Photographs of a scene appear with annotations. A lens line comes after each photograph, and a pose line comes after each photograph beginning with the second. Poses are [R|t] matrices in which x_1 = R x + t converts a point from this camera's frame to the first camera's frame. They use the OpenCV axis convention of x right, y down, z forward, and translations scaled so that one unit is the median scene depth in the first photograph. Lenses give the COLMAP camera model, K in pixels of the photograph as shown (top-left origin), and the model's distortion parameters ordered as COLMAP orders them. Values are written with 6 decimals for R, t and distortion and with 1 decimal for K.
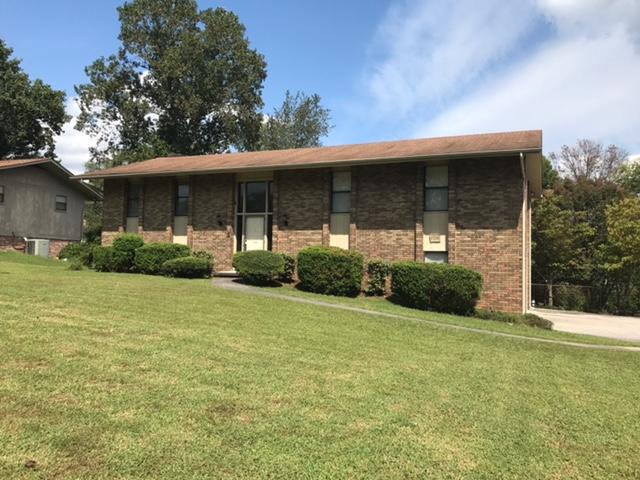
lens RADIAL K [[529.7, 0, 320.0], [0, 529.7, 240.0], [0, 0, 1]] dist [-0.002895, -0.002060]
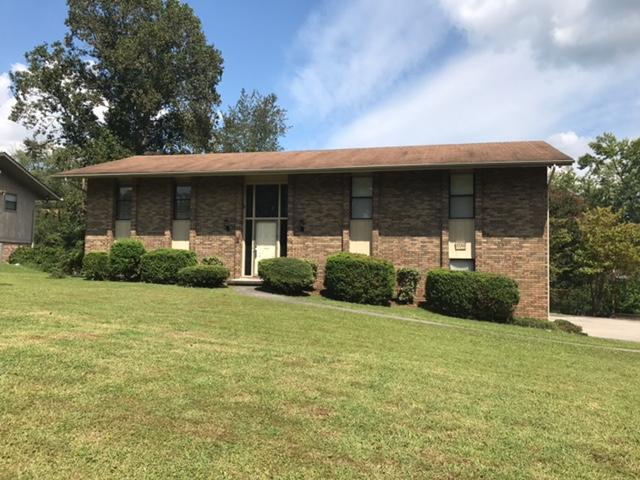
lens RADIAL K [[529.7, 0, 320.0], [0, 529.7, 240.0], [0, 0, 1]] dist [-0.002895, -0.002060]
pose [[0.987320, 0.004550, 0.158679, -0.176792], [-0.004499, 0.999990, -0.000680, -0.010445], [-0.158681, -0.000043, 0.987330, 0.041464]]
